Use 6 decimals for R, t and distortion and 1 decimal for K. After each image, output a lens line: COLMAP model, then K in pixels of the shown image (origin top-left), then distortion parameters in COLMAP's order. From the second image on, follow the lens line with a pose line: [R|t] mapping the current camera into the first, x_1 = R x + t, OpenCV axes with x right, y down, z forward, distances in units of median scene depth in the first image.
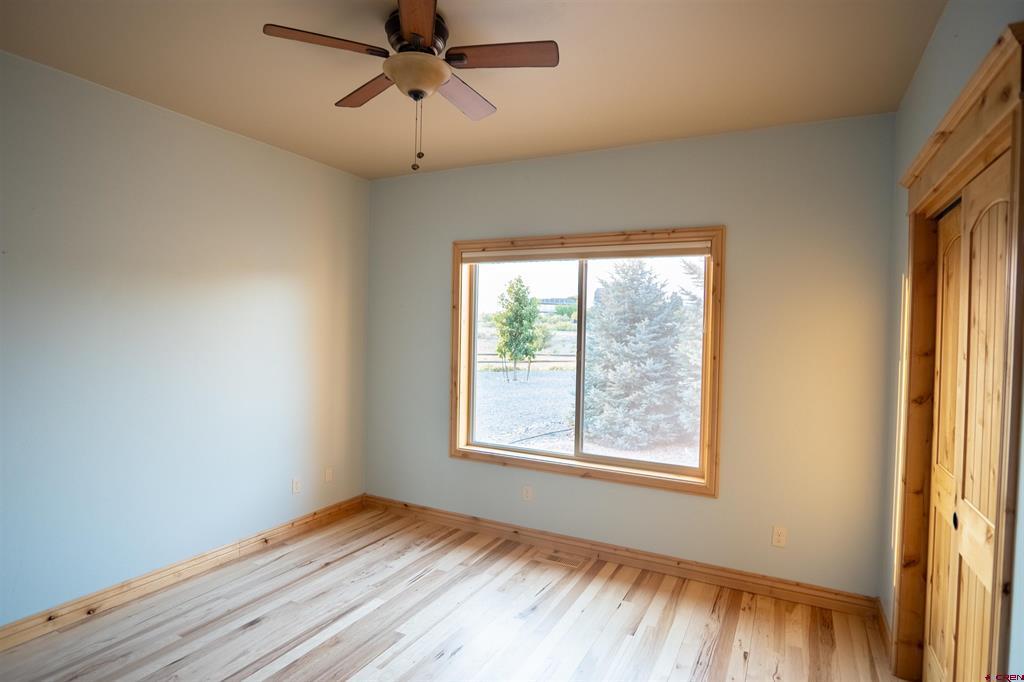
lens RADIAL K [[546.2, 0, 512.0], [0, 546.2, 341.0], [0, 0, 1]] dist [-0.030277, 0.000926]
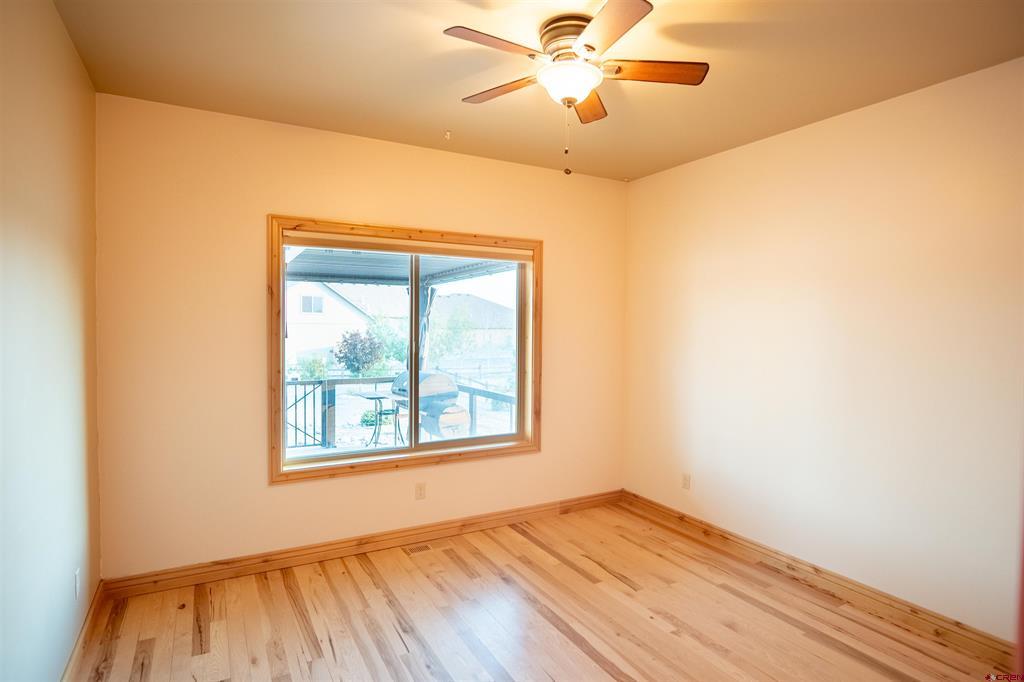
lens RADIAL K [[546.2, 0, 512.0], [0, 546.2, 341.0], [0, 0, 1]] dist [-0.030277, 0.000926]
pose [[0.555245, -0.047243, 0.830344, -0.625238], [0.021254, 0.998865, 0.042618, -0.026371], [-0.831415, -0.006015, 0.555619, 0.291204]]
